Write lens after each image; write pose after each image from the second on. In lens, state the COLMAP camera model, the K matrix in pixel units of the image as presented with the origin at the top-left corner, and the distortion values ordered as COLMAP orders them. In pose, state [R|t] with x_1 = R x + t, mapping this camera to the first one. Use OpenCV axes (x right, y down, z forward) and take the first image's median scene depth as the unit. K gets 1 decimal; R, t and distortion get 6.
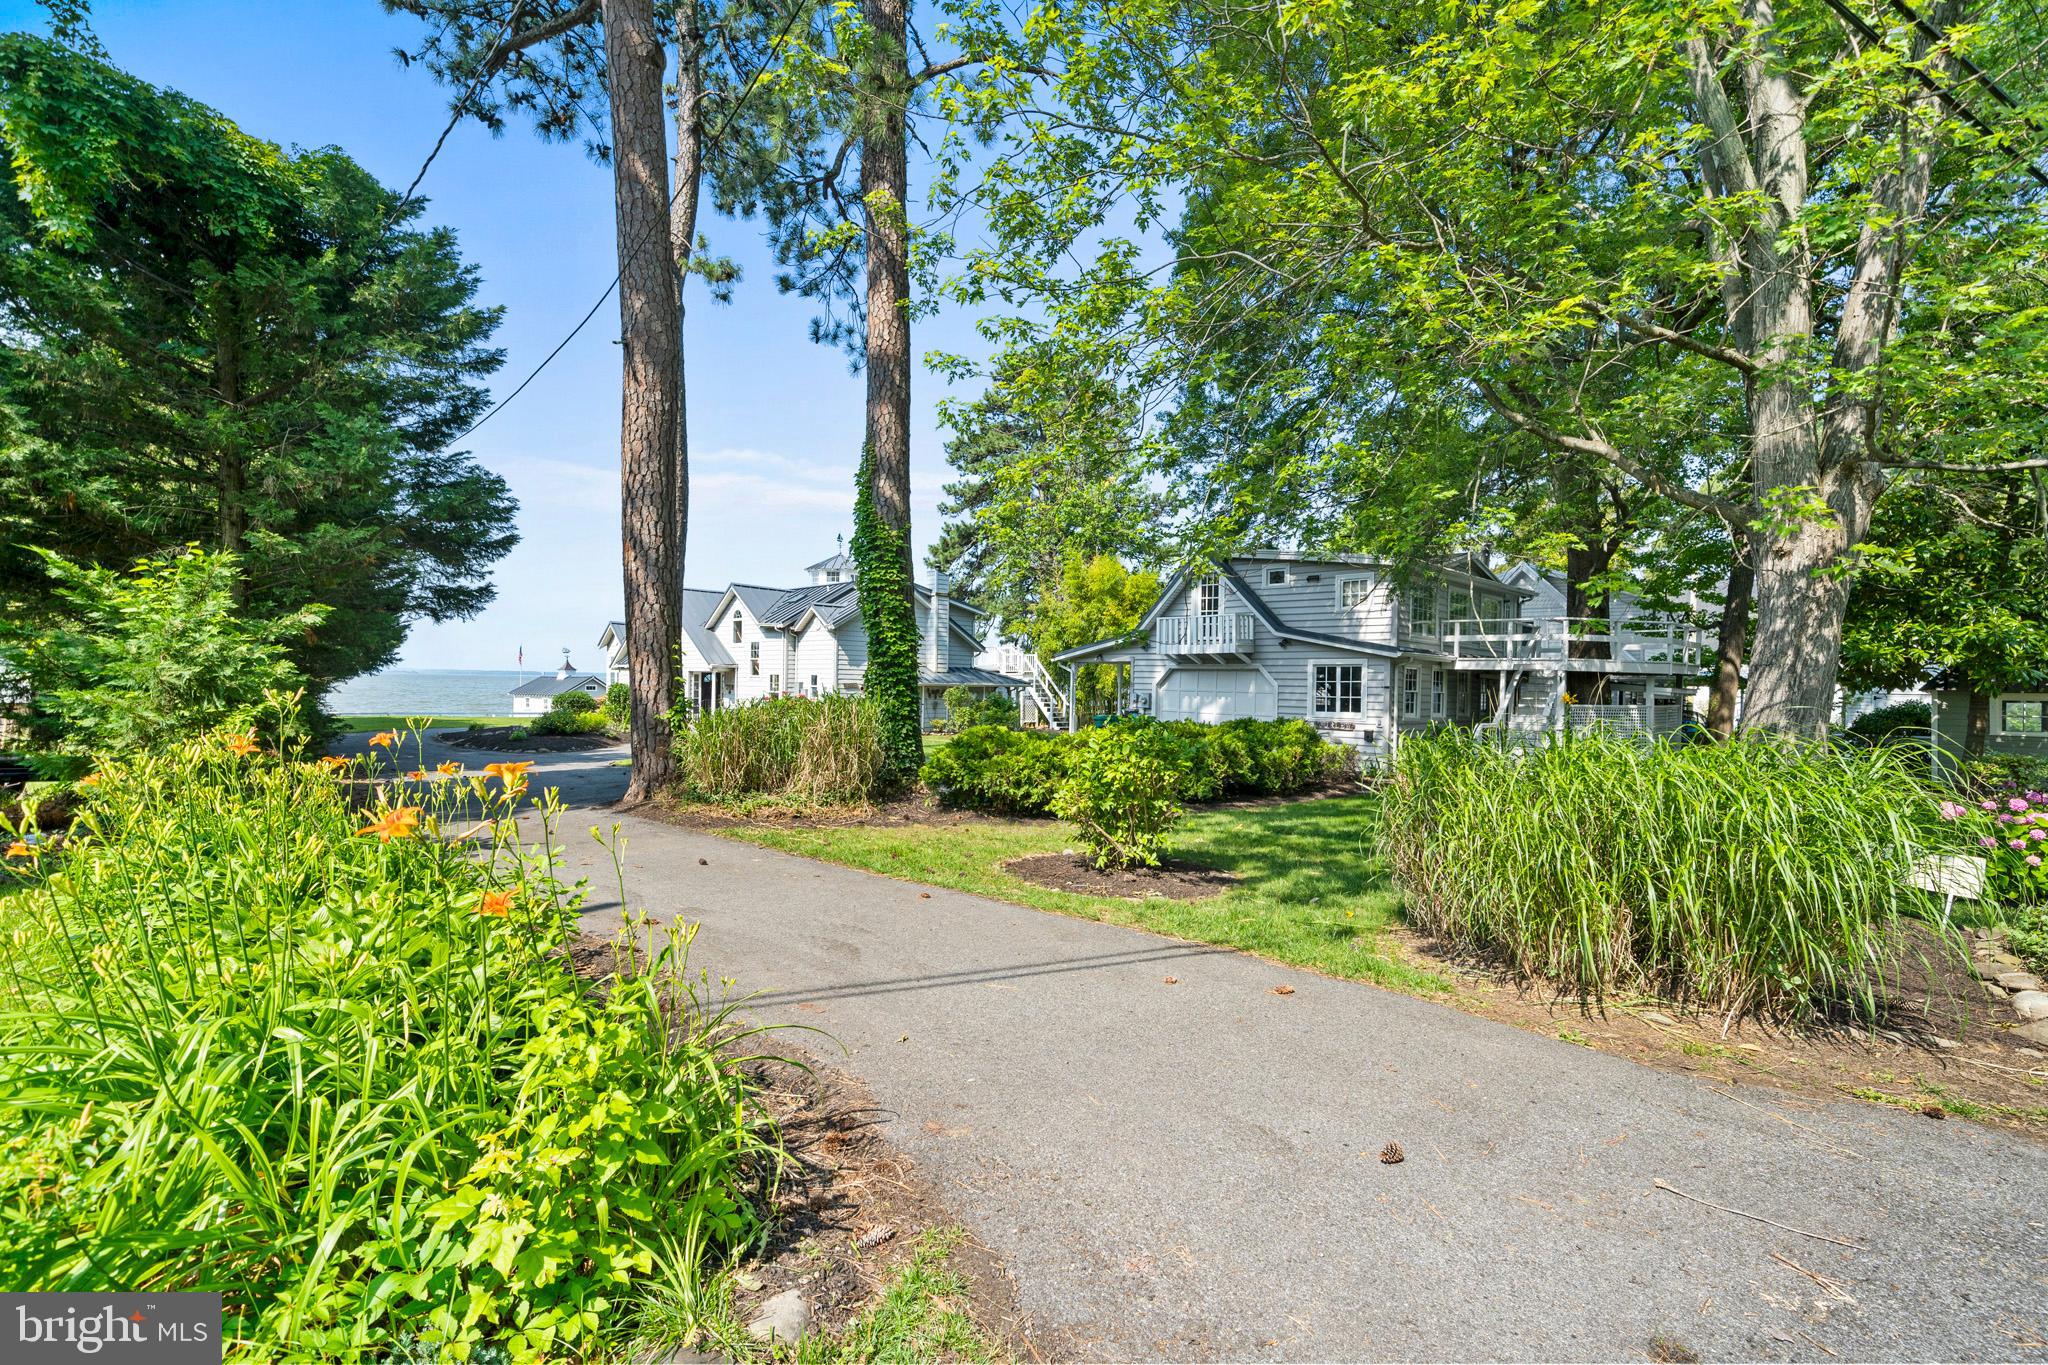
lens RADIAL K [[913.8, 0, 1025.2], [0, 913.8, 691.1], [0, 0, 1]] dist [0.000318, -0.000080]
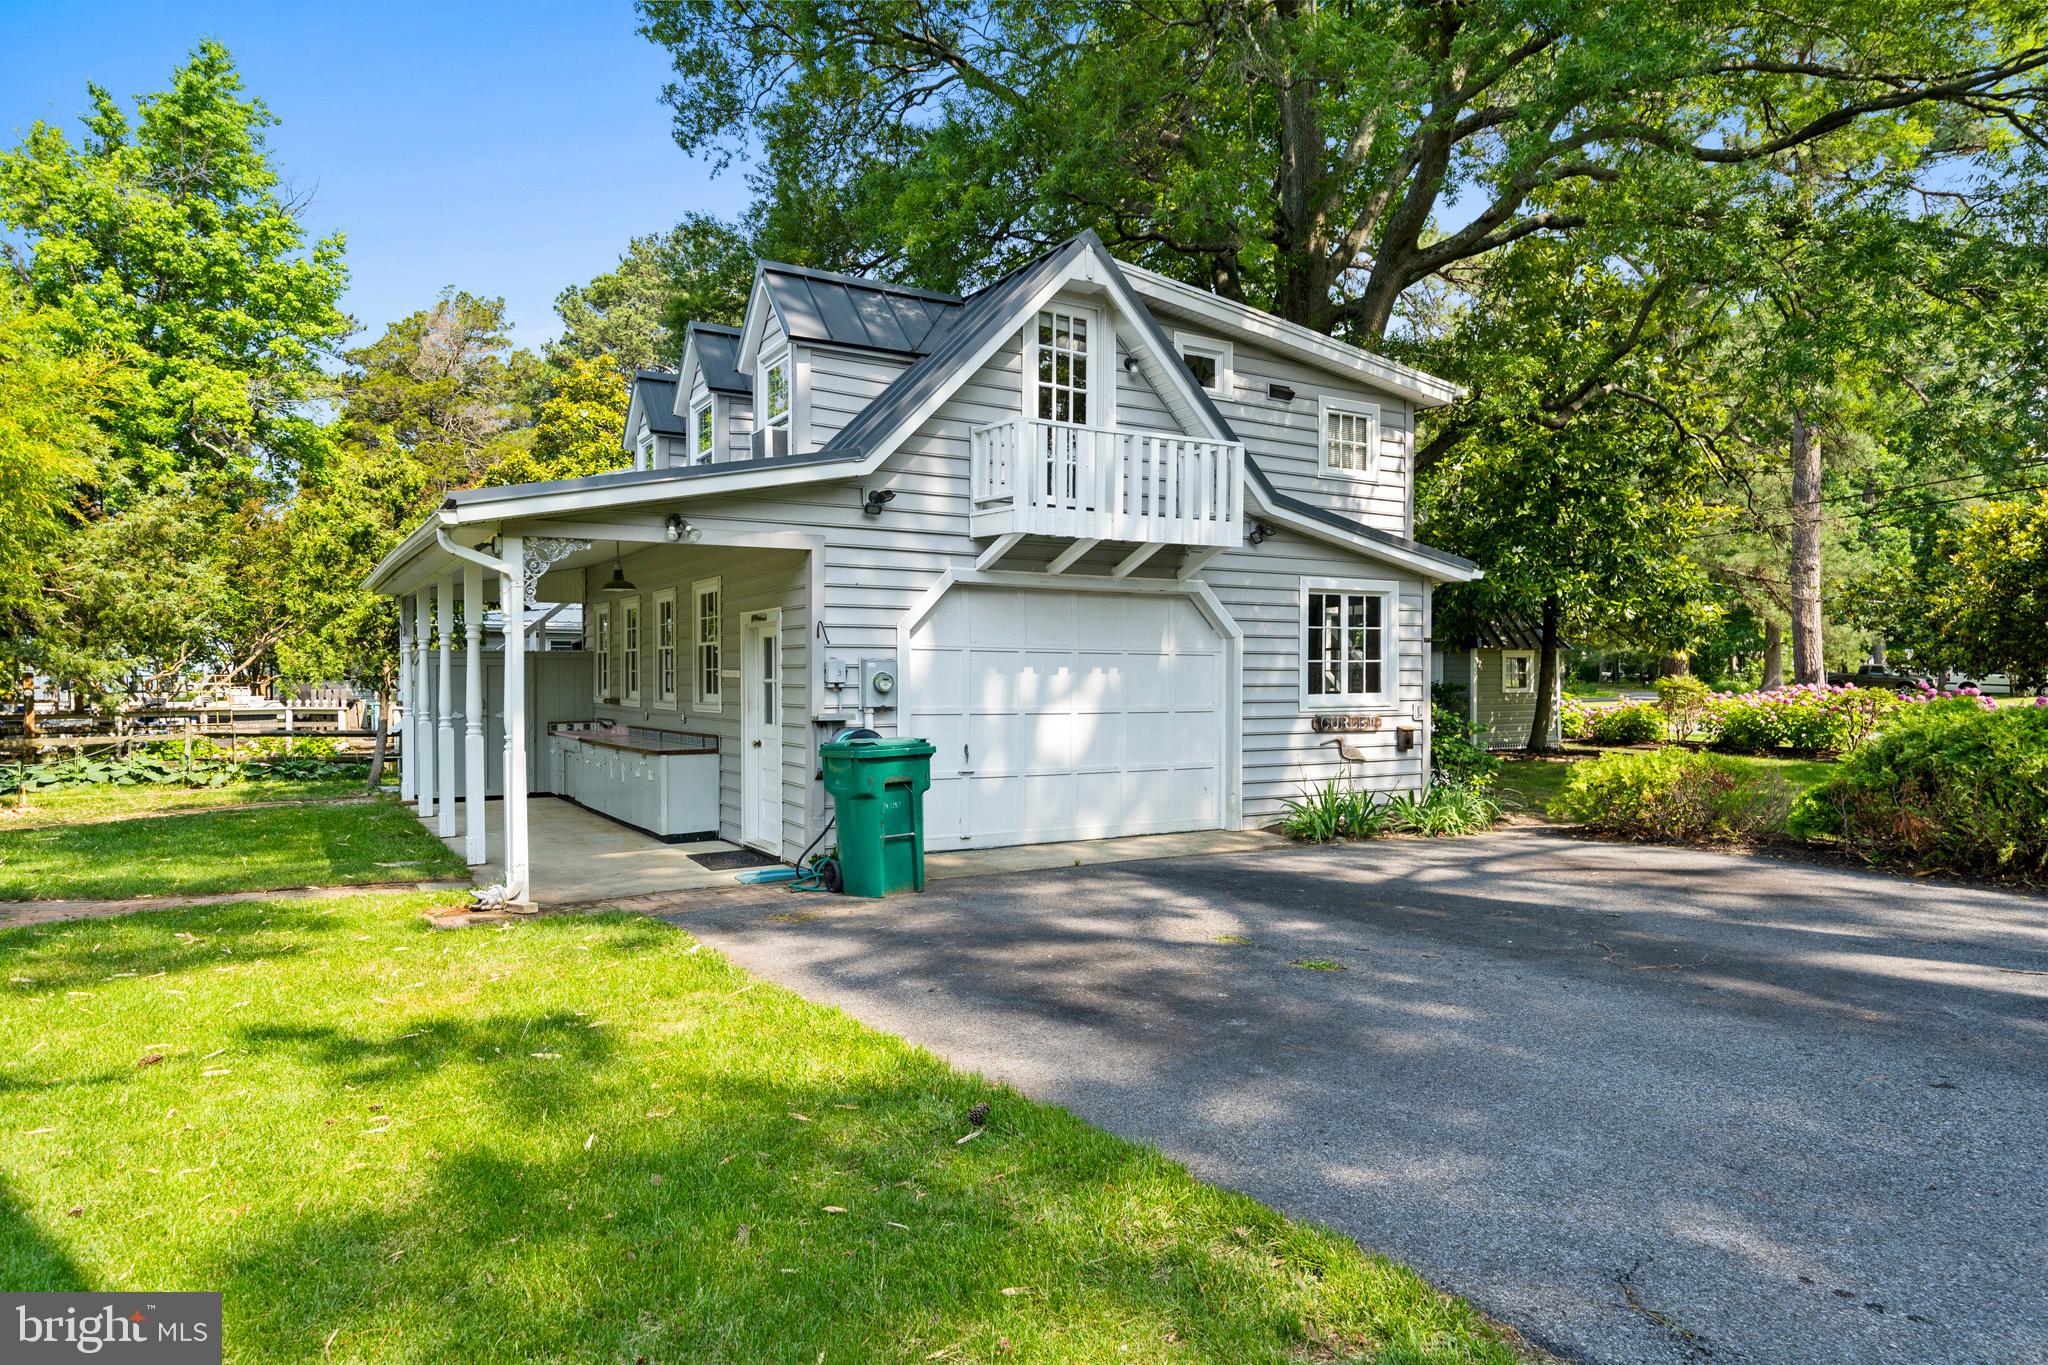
lens RADIAL K [[1246.9, 0, 1026.5], [0, 1246.9, 691.3], [0, 0, 1]] dist [0.004834, 0.001227]
pose [[0.227545, -0.028995, 0.973336, -0.298719], [0.010783, 0.999570, 0.027255, 0.002564], [-0.973708, 0.004294, 0.227760, 0.977537]]
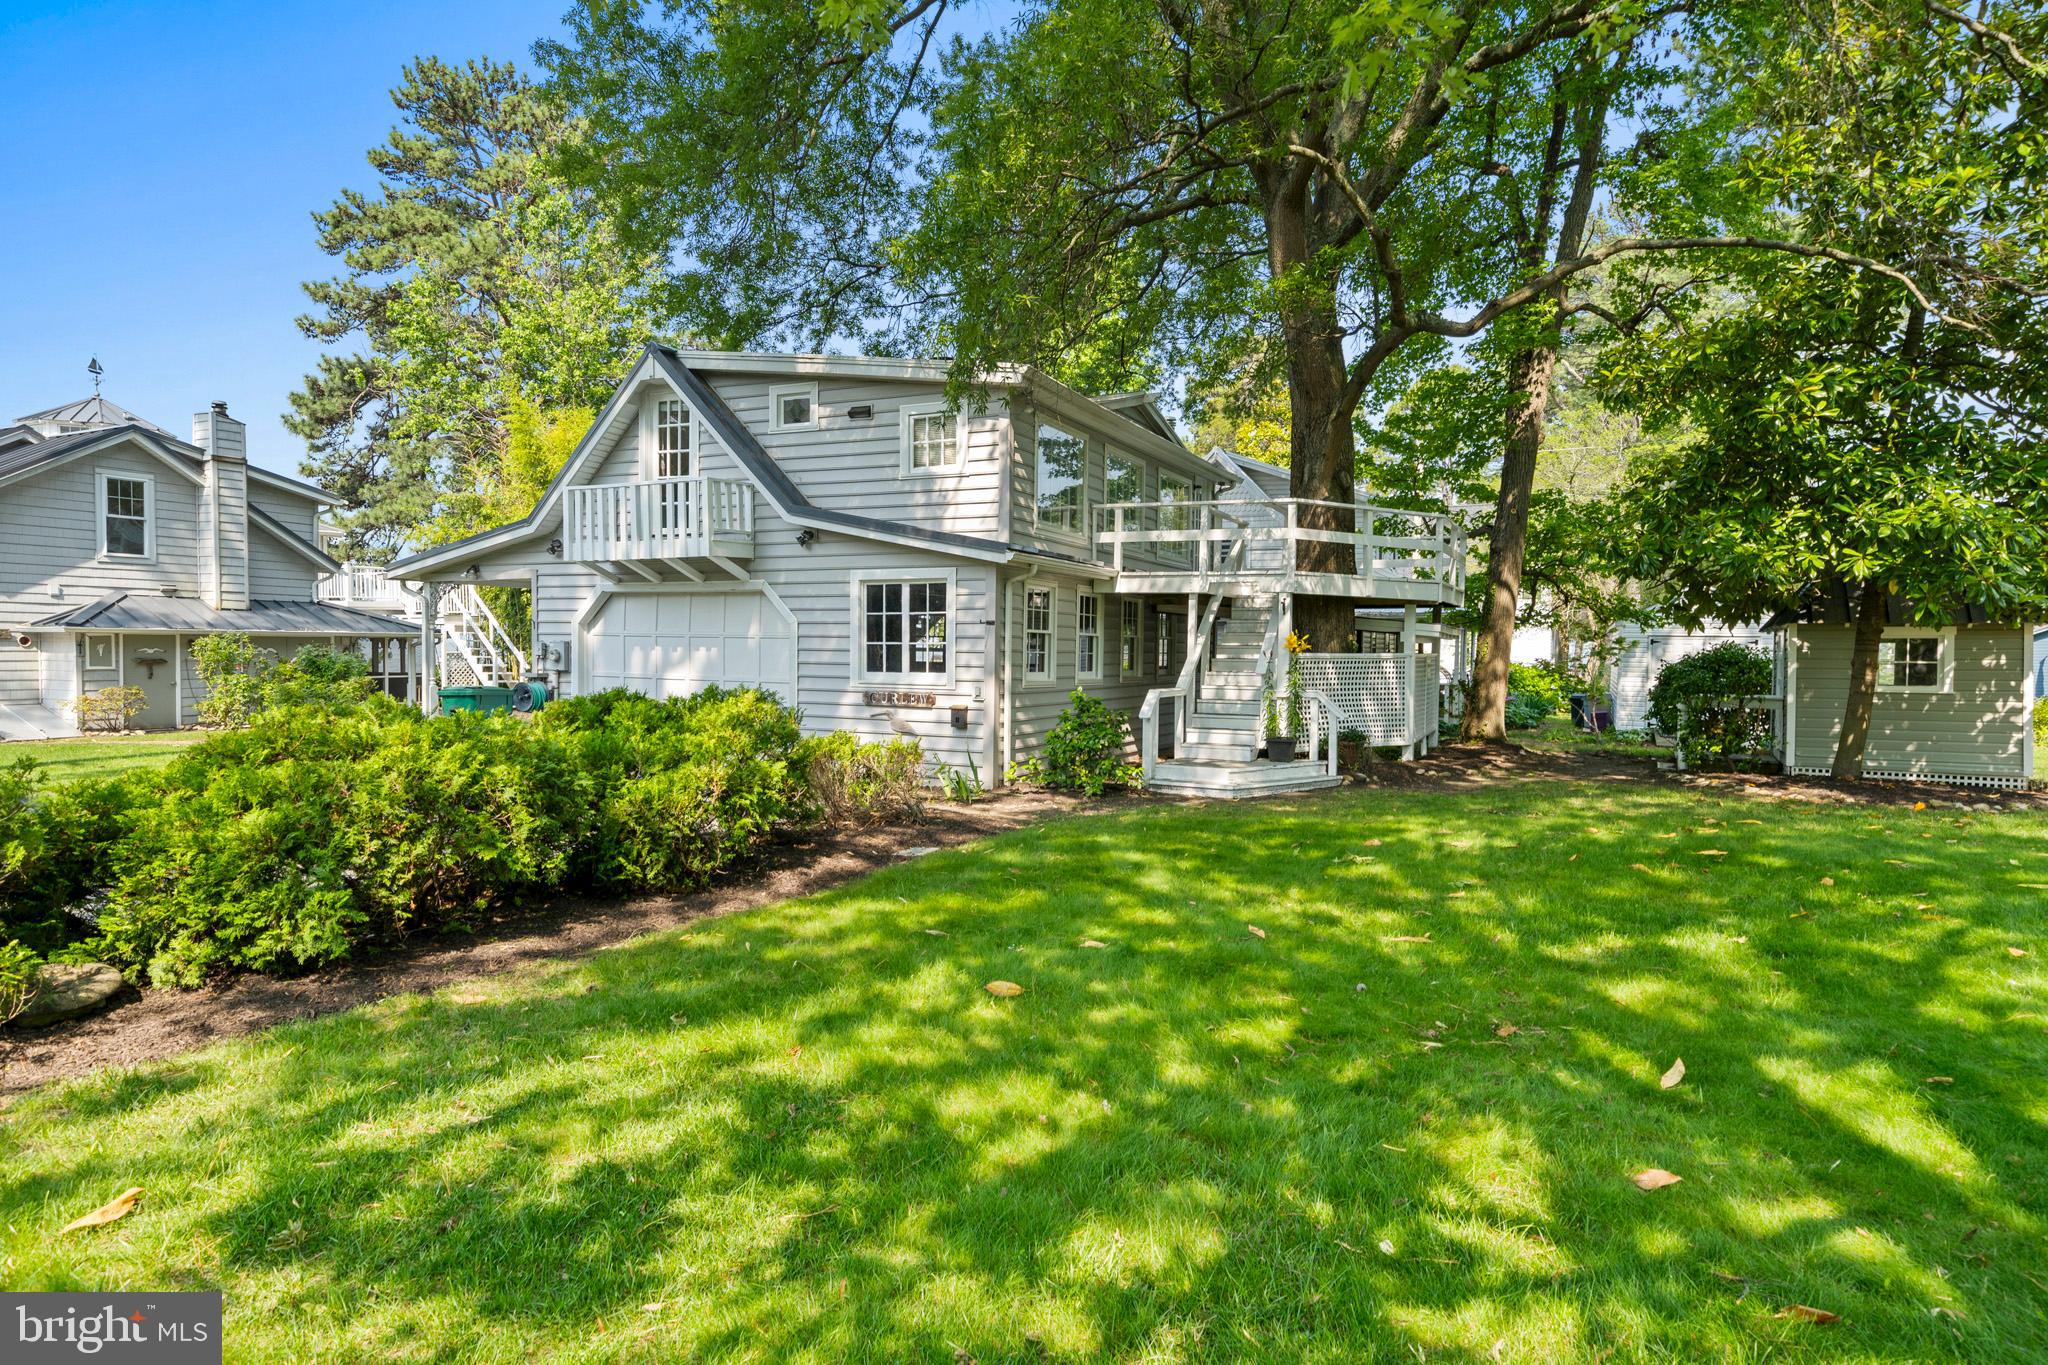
lens RADIAL K [[1178.6, 0, 1024.0], [0, 1178.6, 682.5], [0, 0, 1]] dist [-0.001225, 0.000675]
pose [[0.942302, -0.017961, 0.334283, 0.177073], [0.008848, 0.999547, 0.028766, 0.009676], [-0.334648, -0.024149, 0.942034, 0.341780]]
